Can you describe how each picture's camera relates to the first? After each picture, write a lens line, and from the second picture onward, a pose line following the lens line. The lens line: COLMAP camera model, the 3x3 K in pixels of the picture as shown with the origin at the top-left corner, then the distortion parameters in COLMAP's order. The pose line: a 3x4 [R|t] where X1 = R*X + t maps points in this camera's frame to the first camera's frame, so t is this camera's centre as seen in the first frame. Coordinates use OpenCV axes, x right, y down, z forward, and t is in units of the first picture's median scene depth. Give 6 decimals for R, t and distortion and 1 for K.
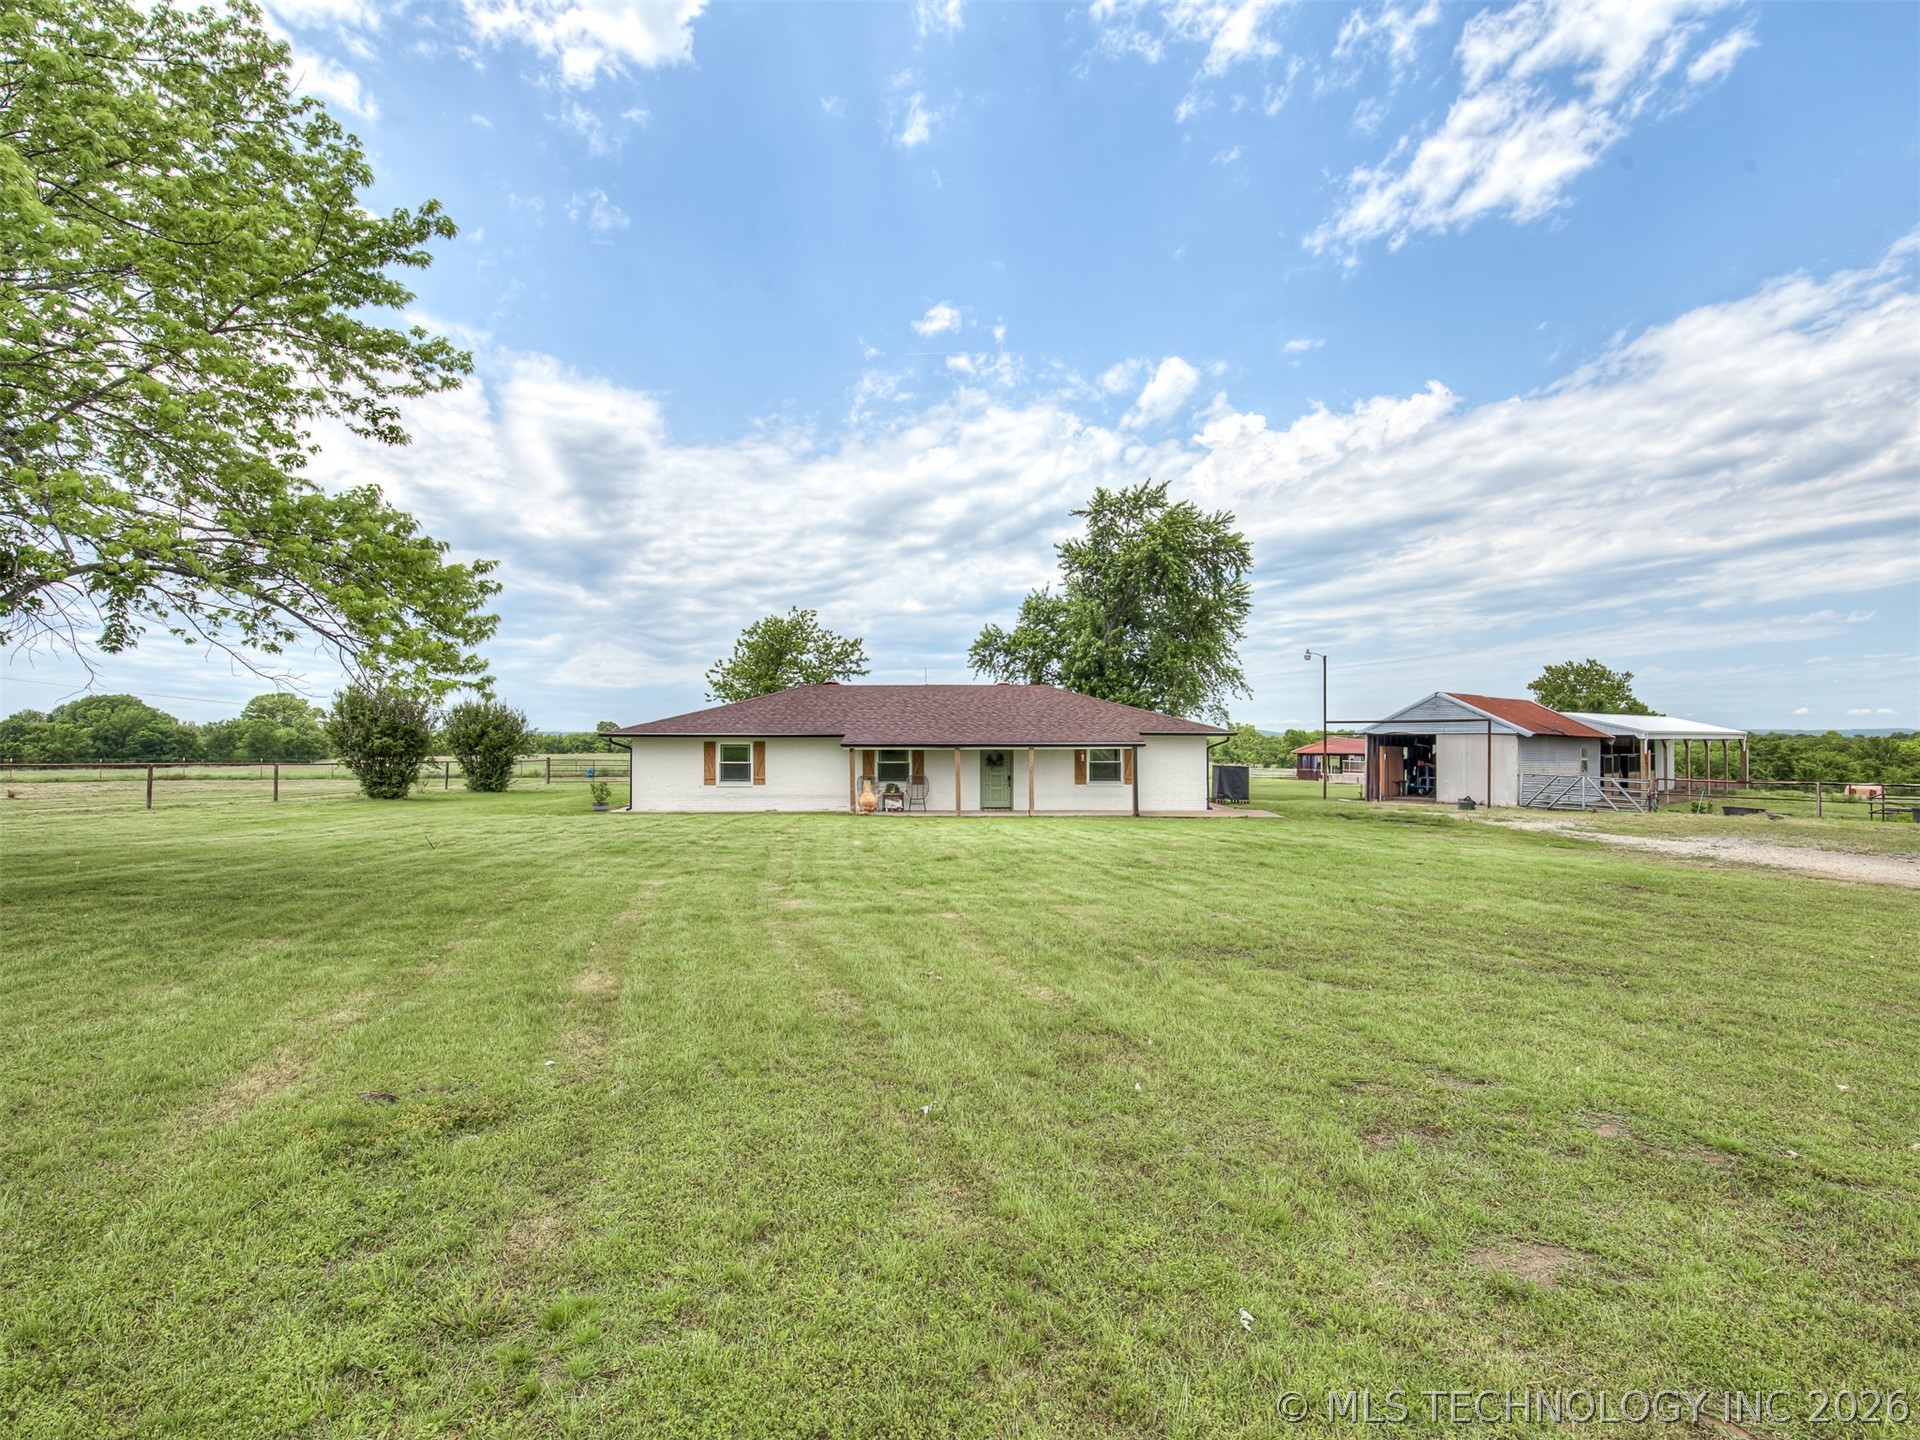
lens RADIAL K [[992.9, 0, 966.9], [0, 992.9, 721.0], [0, 0, 1]] dist [0.004185, 0.000191]
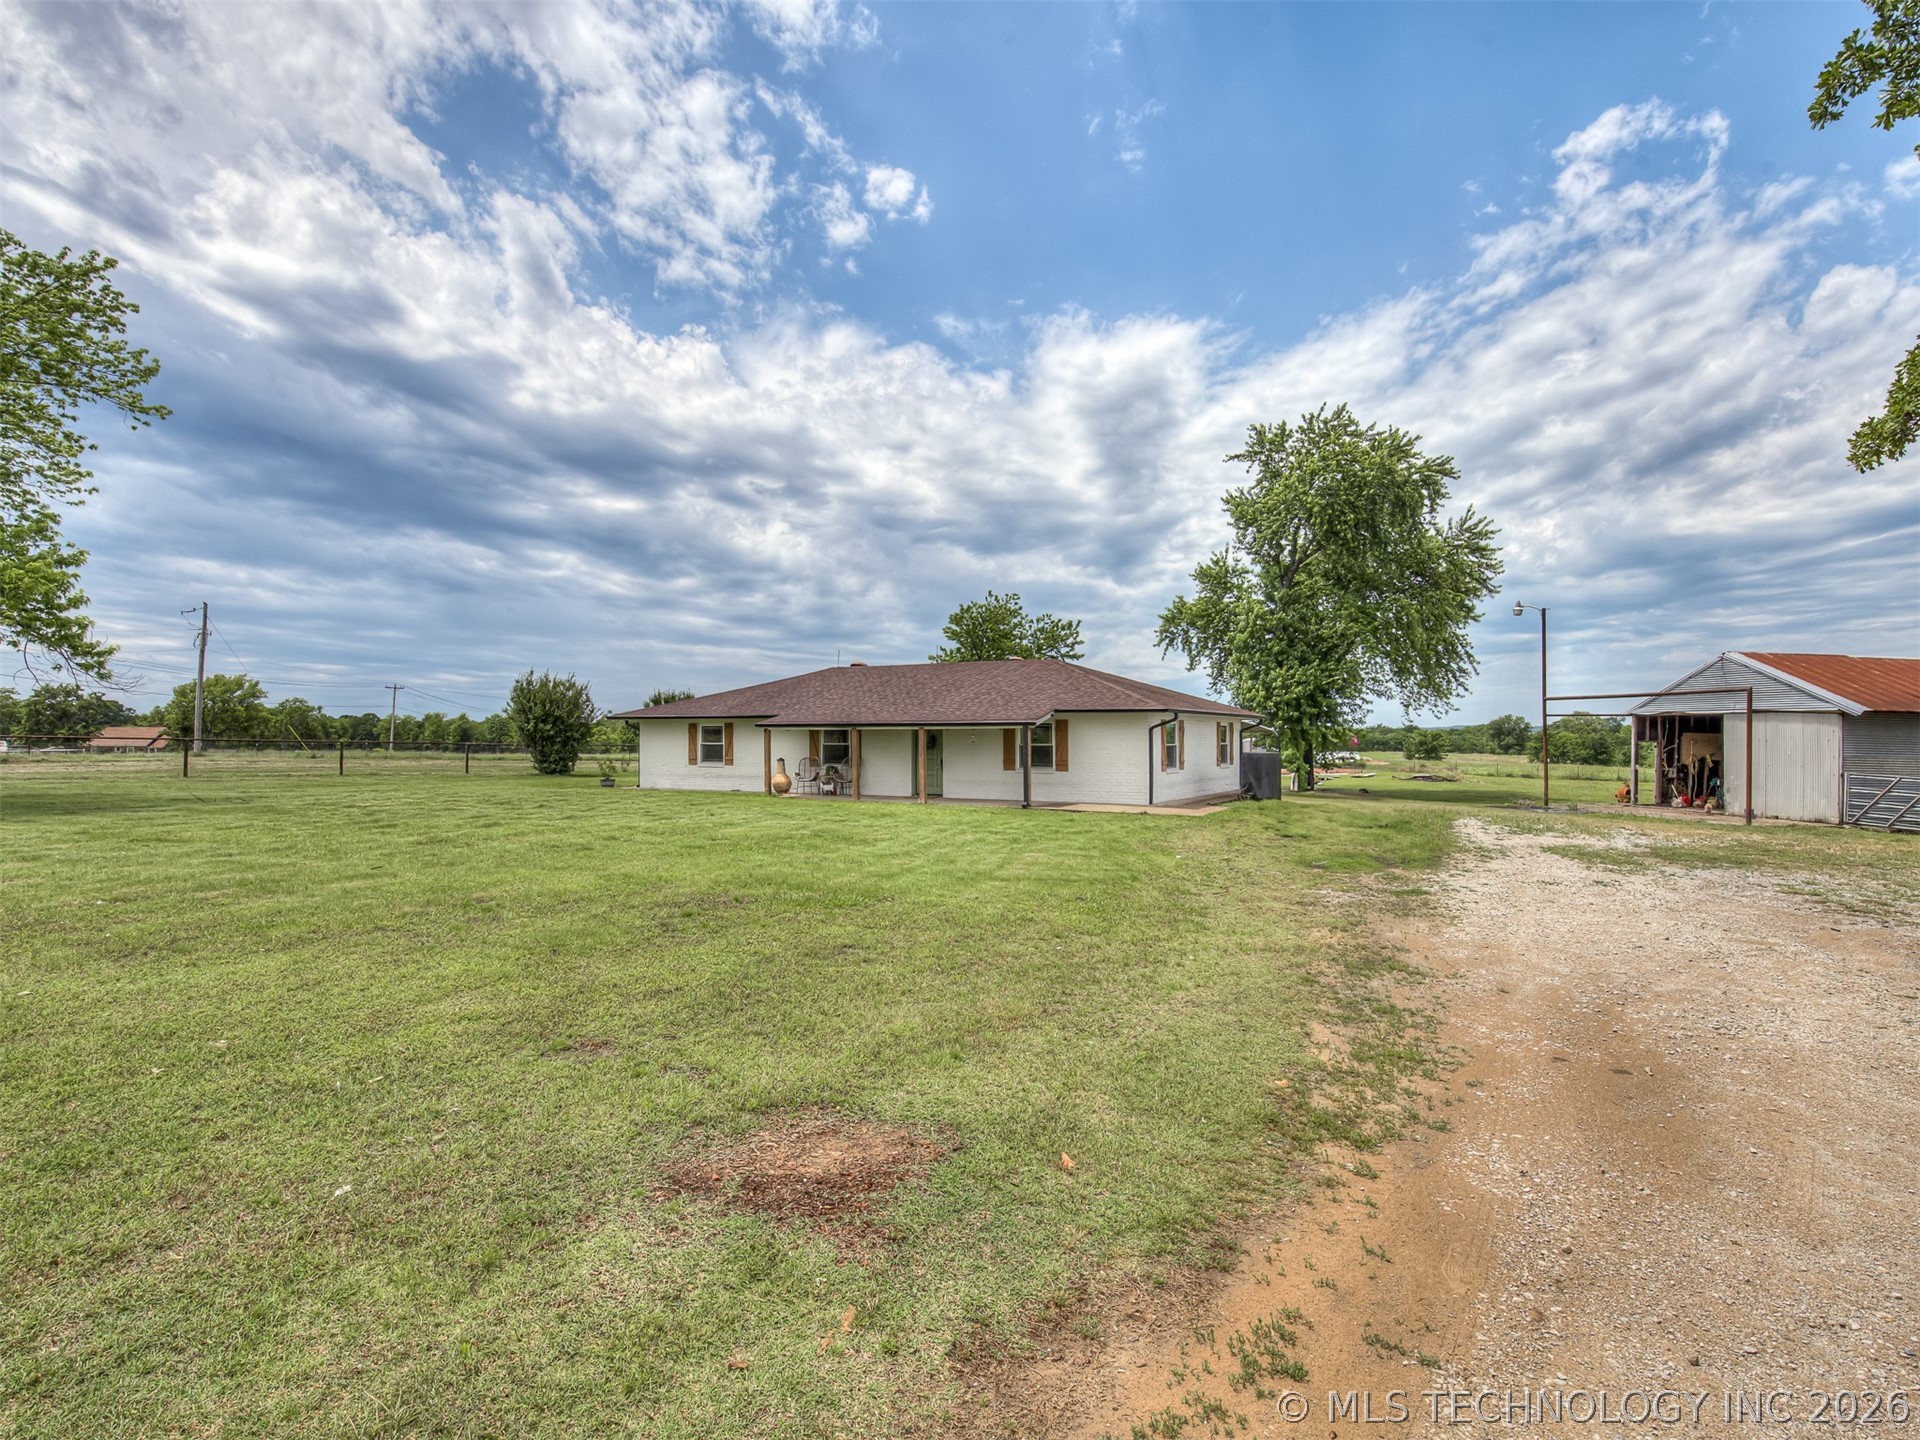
lens RADIAL K [[992.9, 0, 963.3], [0, 992.9, 729.9], [0, 0, 1]] dist [0.004185, 0.000191]
pose [[0.876969, -0.001810, -0.480544, 0.492088], [0.007762, 0.999916, 0.010400, 0.019069], [0.480485, -0.012850, 0.876909, 0.220491]]
